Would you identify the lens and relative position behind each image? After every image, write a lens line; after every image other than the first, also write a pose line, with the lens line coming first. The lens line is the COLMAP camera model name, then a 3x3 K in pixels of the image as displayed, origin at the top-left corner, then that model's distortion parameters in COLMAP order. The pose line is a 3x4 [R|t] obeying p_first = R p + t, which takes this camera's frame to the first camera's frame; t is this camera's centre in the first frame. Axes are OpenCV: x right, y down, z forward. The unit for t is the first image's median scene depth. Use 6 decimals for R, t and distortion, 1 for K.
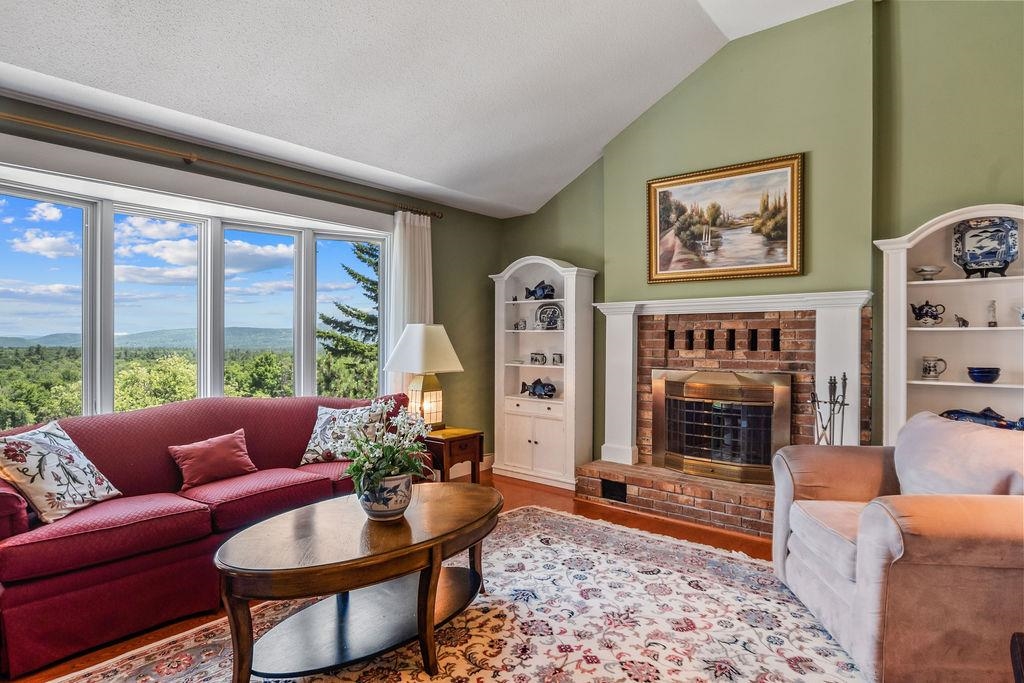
lens RADIAL K [[553.9, 0, 512.0], [0, 553.9, 341.5], [0, 0, 1]] dist [-0.018422, 0.001558]
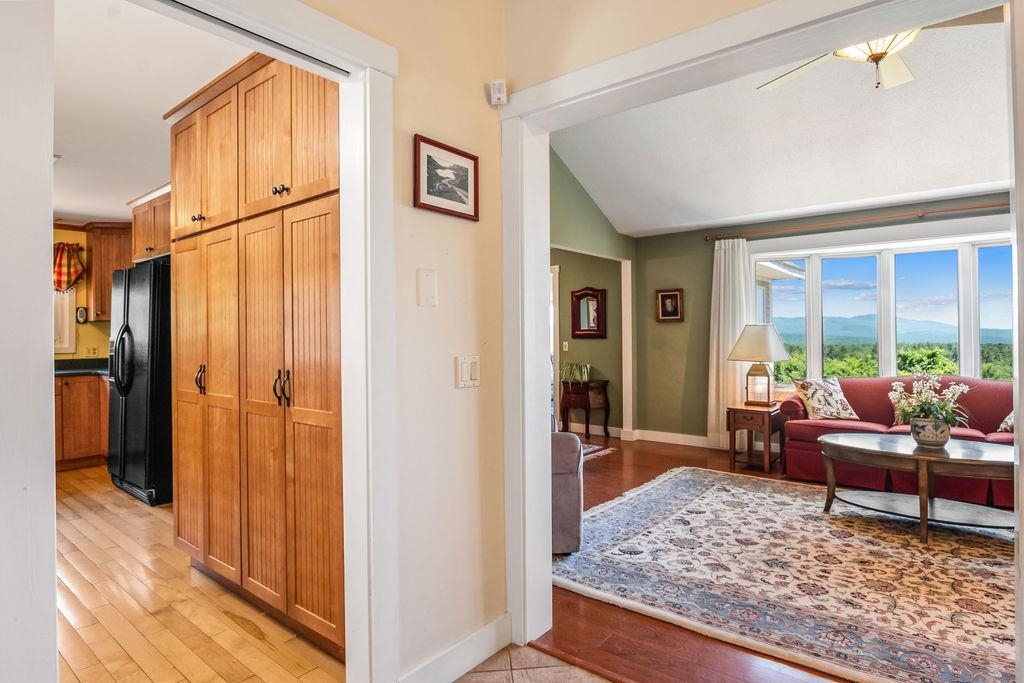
lens RADIAL K [[563.4, 0, 512.2], [0, 563.4, 329.5], [0, 0, 1]] dist [-0.030712, 0.011314]
pose [[-0.006134, -0.016295, -0.999848, 0.956709], [0.001039, 0.999867, -0.016301, 0.006603], [0.999981, -0.001139, -0.006116, -0.119312]]
